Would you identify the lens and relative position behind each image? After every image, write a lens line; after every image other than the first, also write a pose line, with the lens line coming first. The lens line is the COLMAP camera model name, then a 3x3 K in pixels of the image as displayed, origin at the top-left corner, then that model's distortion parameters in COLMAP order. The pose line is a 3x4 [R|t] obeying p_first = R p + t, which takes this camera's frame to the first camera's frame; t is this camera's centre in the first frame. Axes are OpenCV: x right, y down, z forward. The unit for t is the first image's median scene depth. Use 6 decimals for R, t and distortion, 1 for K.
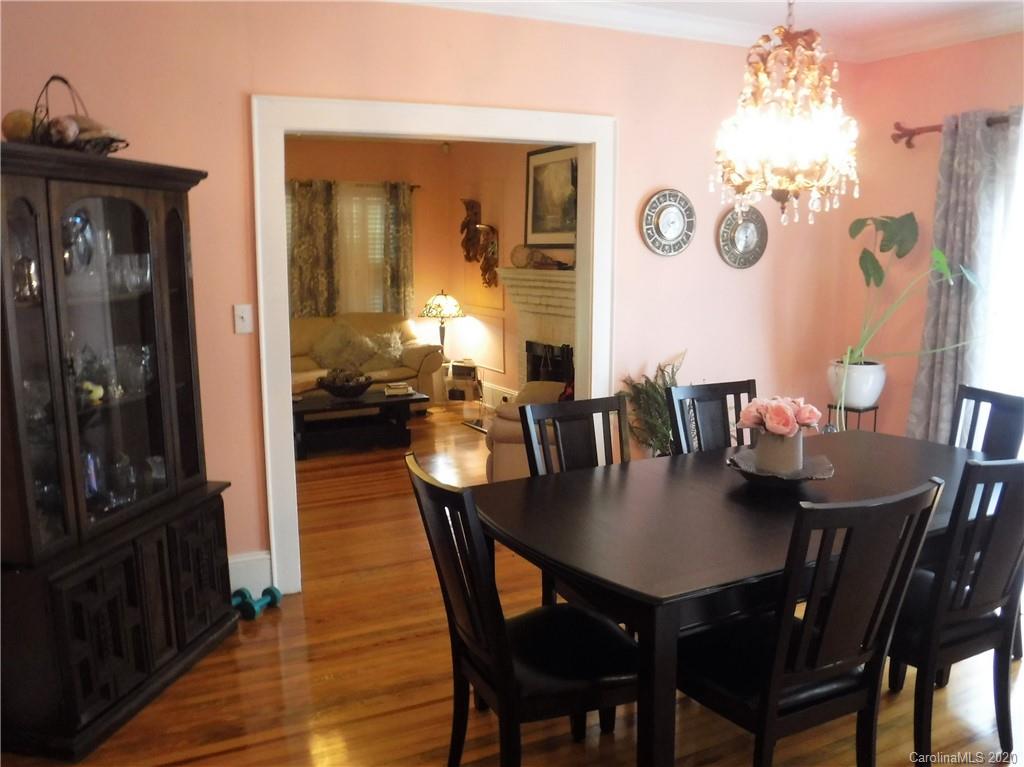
lens RADIAL K [[827.4, 0, 513.5], [0, 827.4, 381.4], [0, 0, 1]] dist [-0.111276, 0.037494]
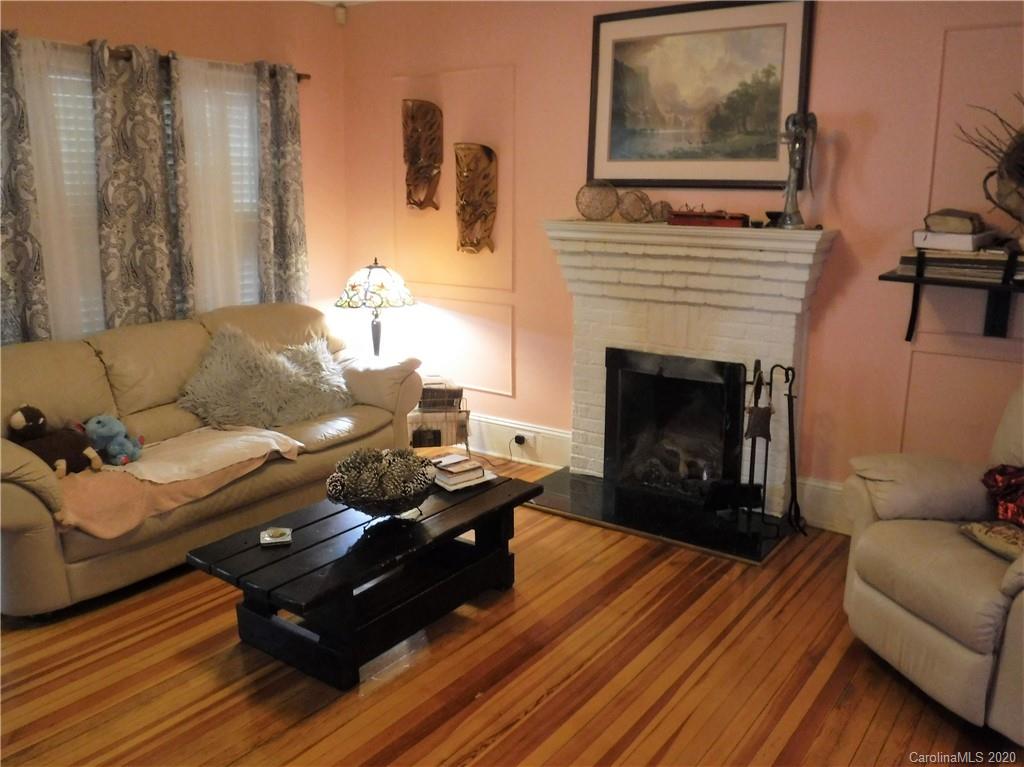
lens RADIAL K [[827.4, 0, 509.8], [0, 827.4, 383.4], [0, 0, 1]] dist [-0.111276, 0.037494]
pose [[0.900170, -0.091879, 0.425738, -0.262533], [0.061786, 0.994549, 0.083996, -0.068535], [-0.431134, -0.049306, 0.900940, 0.450612]]
